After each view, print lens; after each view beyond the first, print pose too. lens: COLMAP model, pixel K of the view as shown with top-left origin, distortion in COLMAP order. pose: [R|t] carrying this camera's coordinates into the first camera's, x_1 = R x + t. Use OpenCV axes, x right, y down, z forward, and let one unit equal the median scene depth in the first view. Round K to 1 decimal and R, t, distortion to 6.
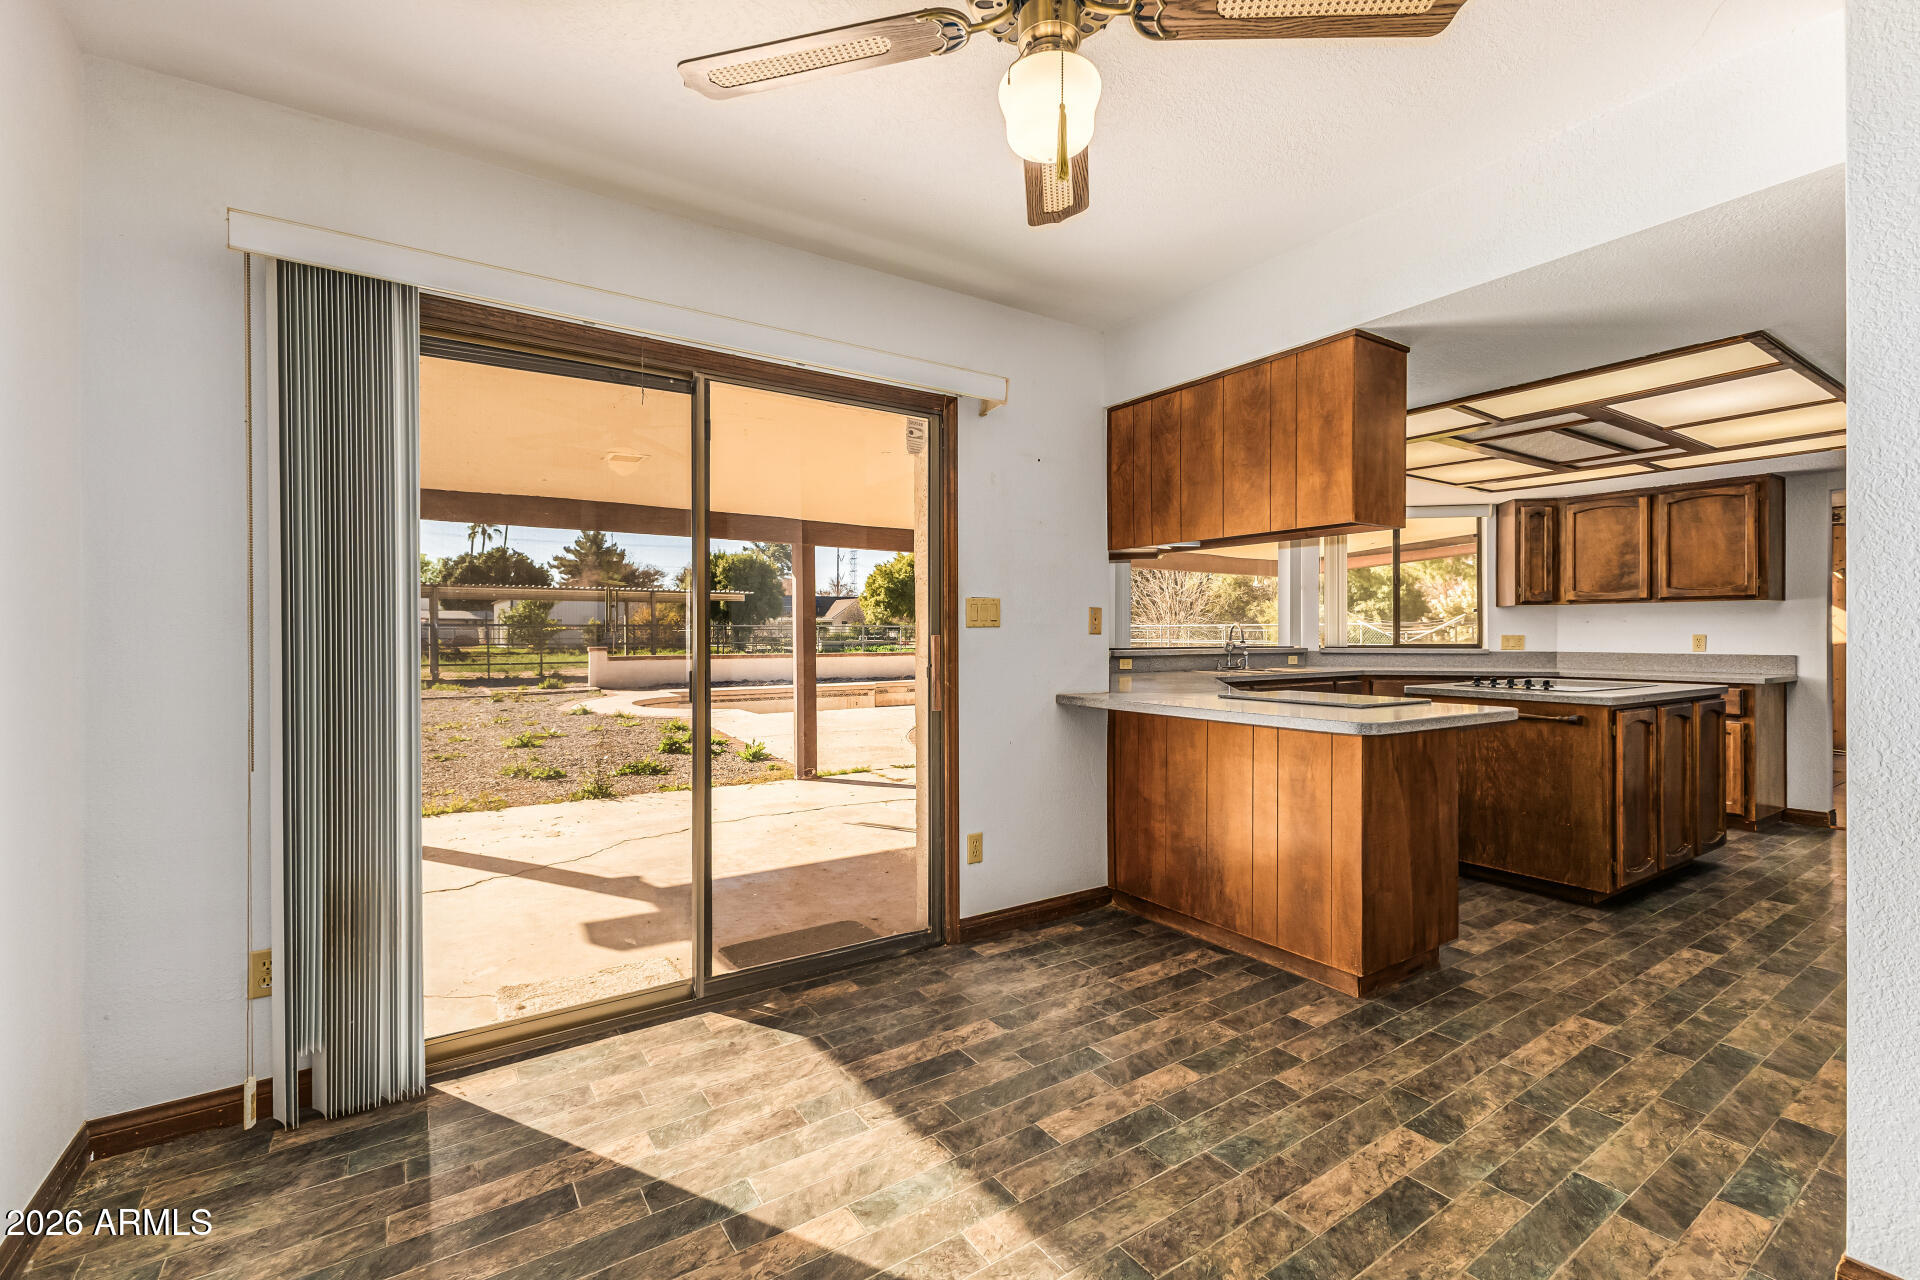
lens RADIAL K [[823.3, 0, 960.5], [0, 823.3, 646.5], [0, 0, 1]] dist [0.010631, -0.002132]
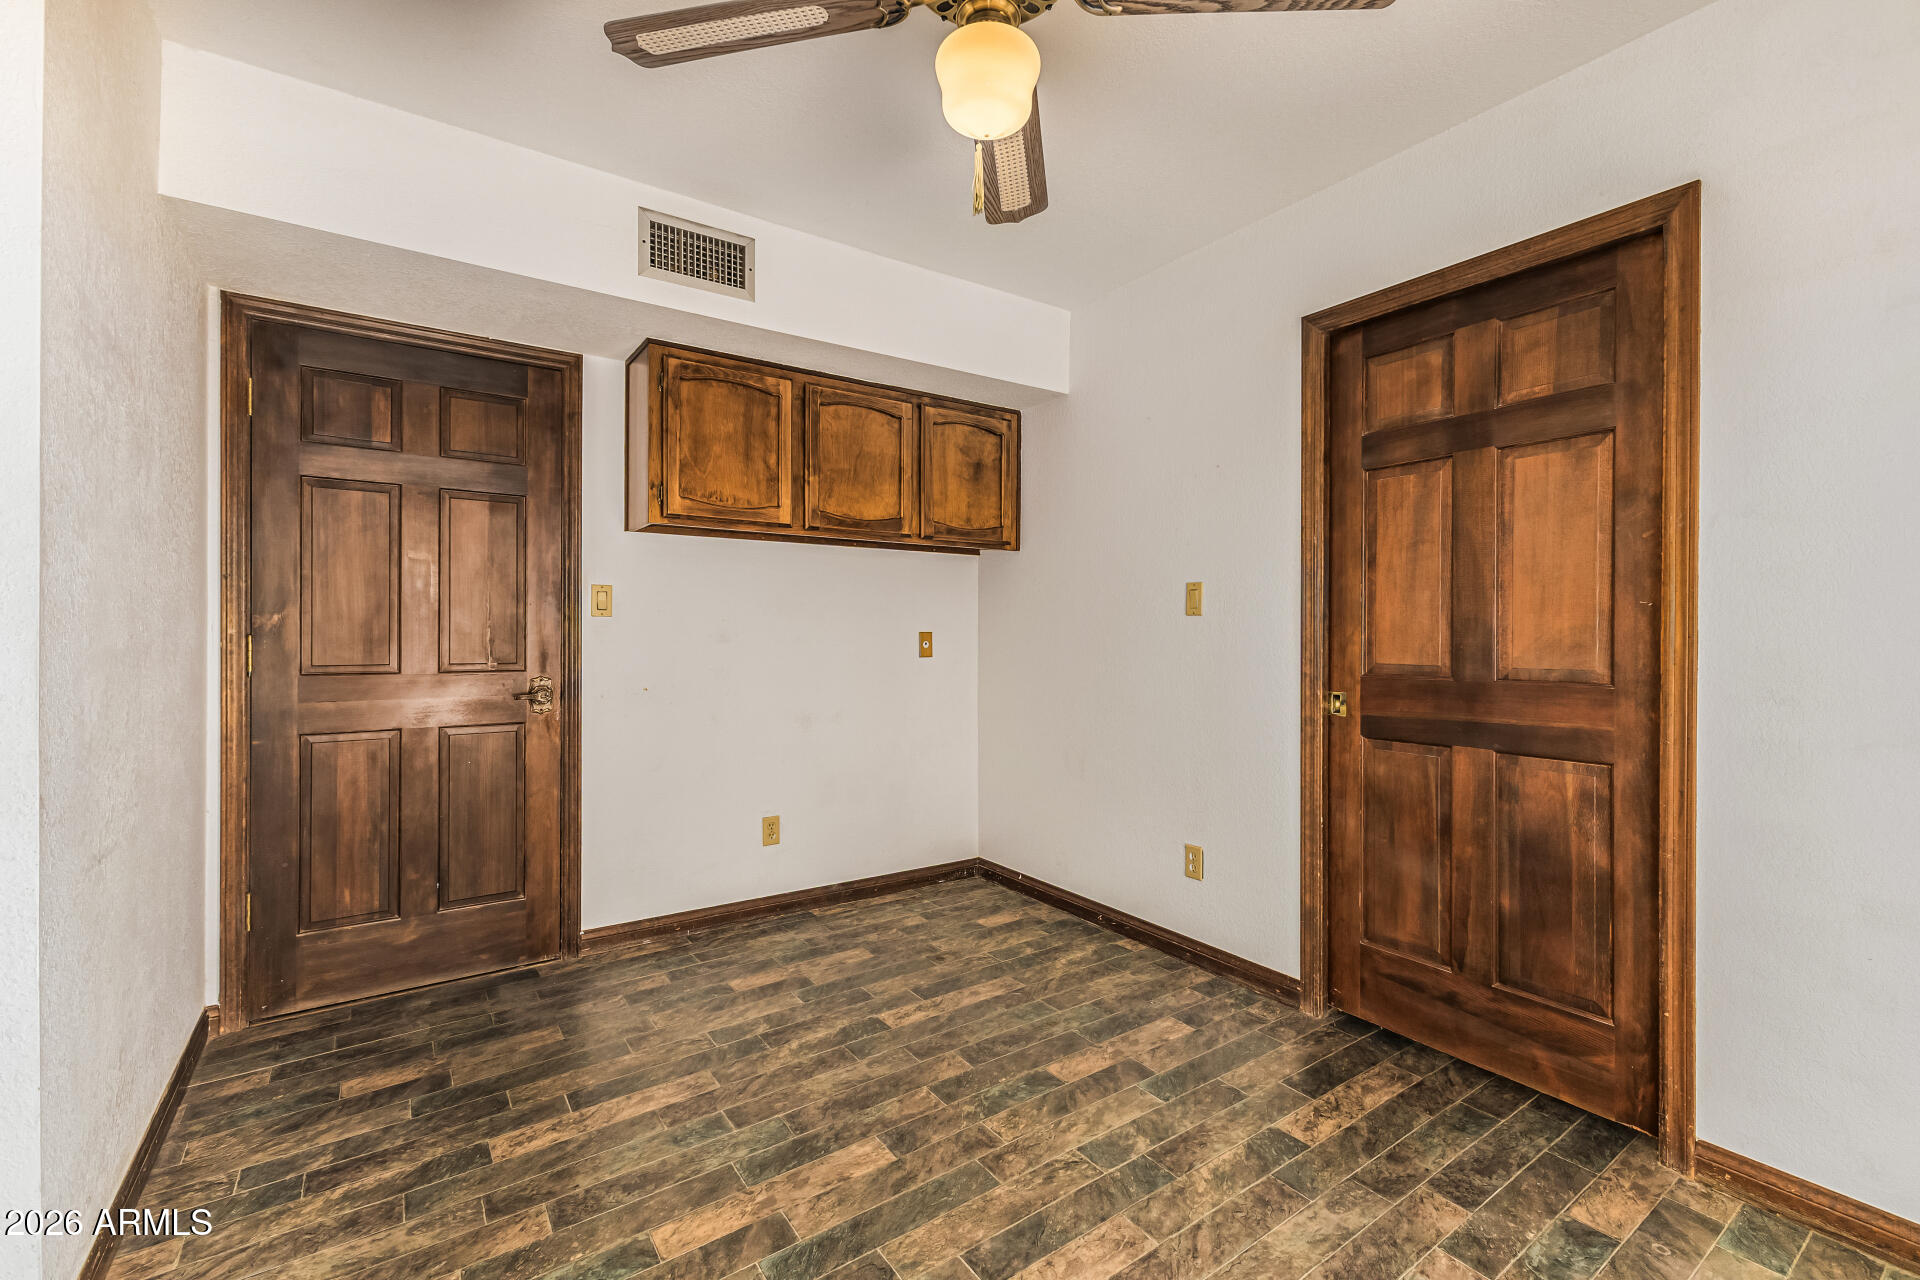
lens RADIAL K [[823.3, 0, 967.0], [0, 823.3, 636.3], [0, 0, 1]] dist [0.010631, -0.002132]
pose [[-0.999623, 0.006104, -0.026779, 0.367364], [0.005355, 0.999595, 0.027953, -0.022423], [0.026938, 0.027800, -0.999250, 1.772258]]
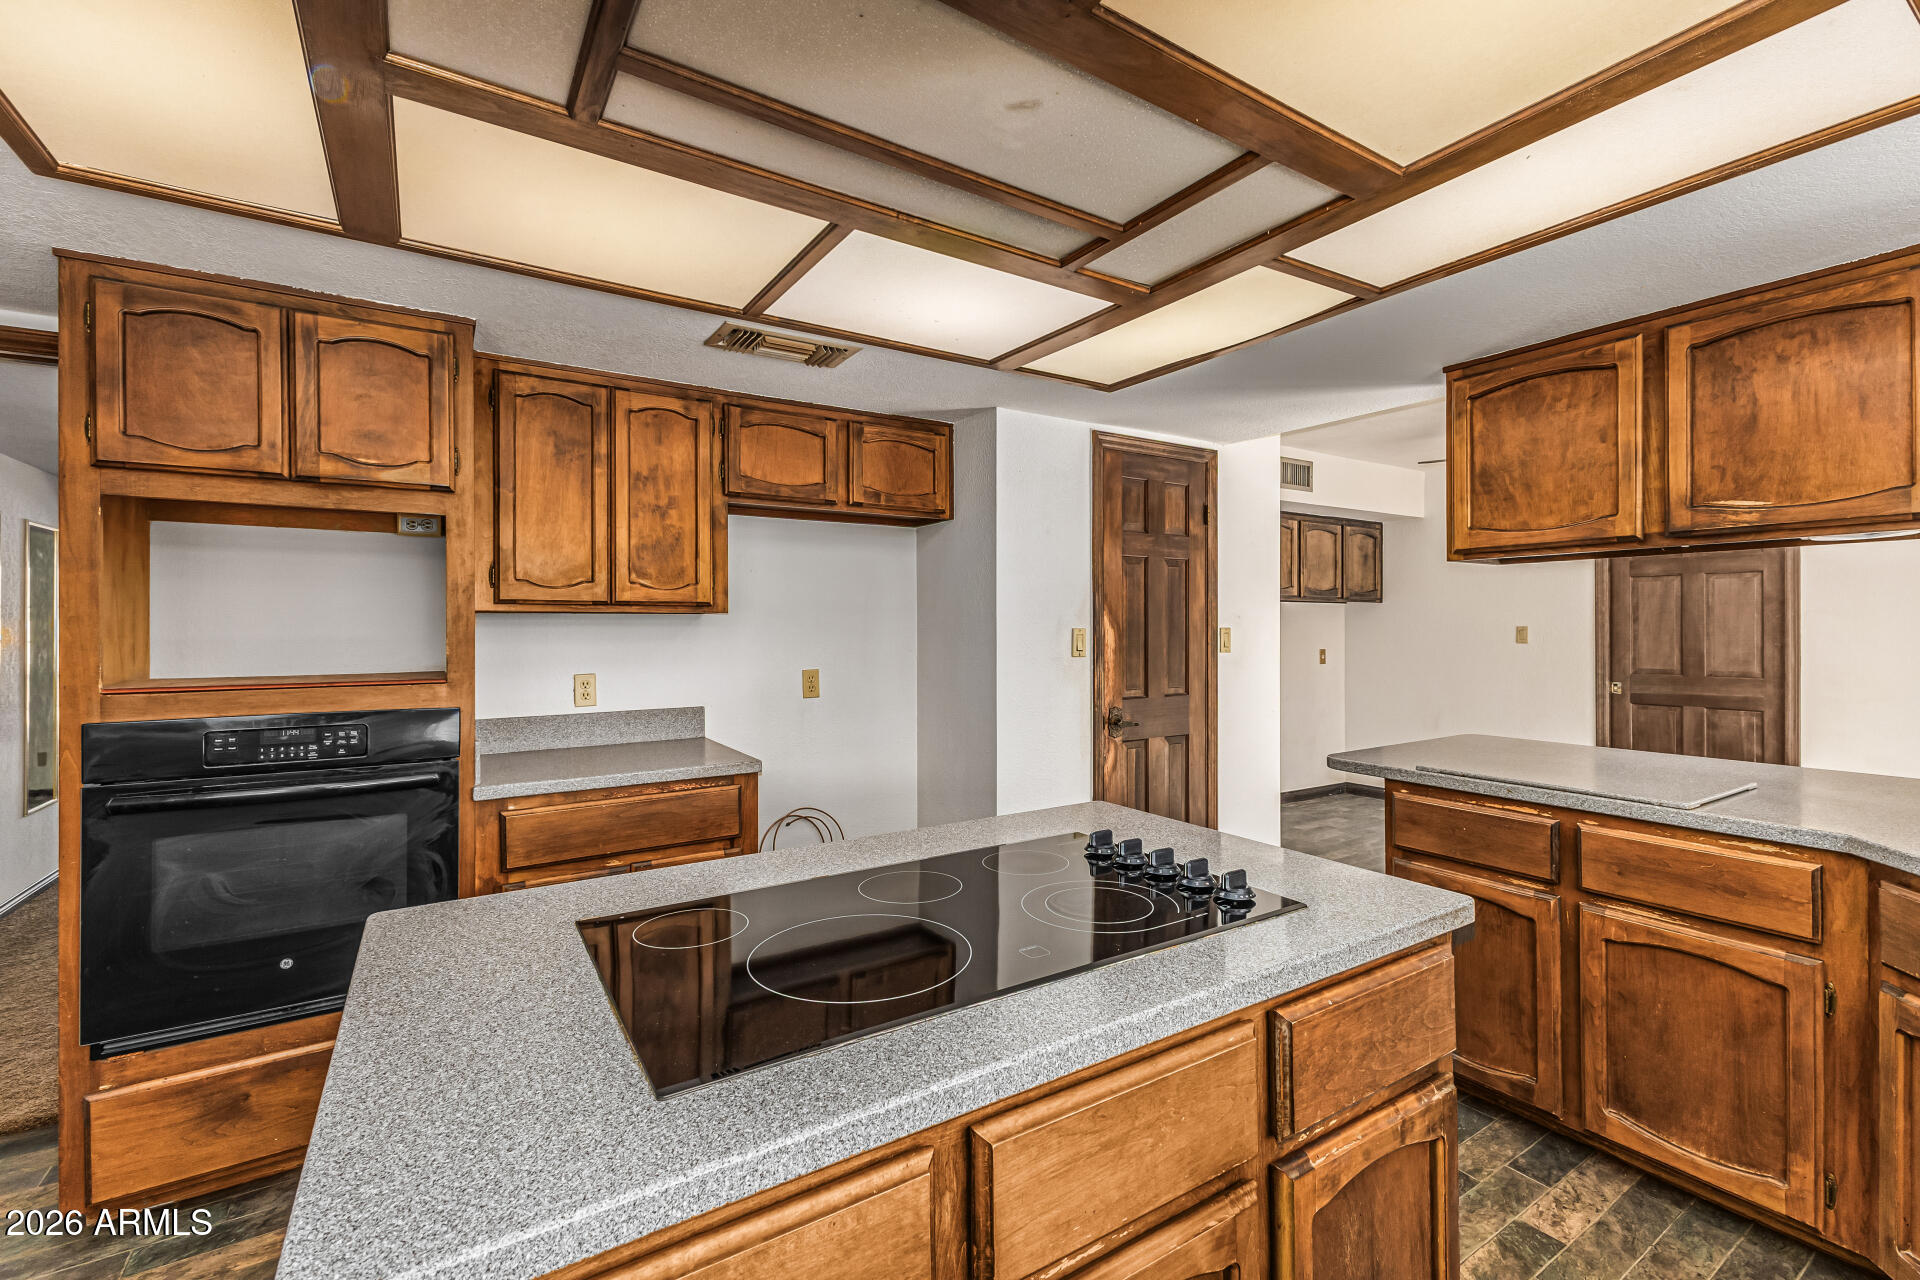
lens RADIAL K [[823.3, 0, 973.1], [0, 823.3, 628.2], [0, 0, 1]] dist [0.010631, -0.002132]
pose [[-0.999933, 0.007649, 0.008651, 2.200055], [0.007794, 0.999827, 0.016870, -0.162741], [-0.008521, 0.016936, -0.999820, 3.582953]]
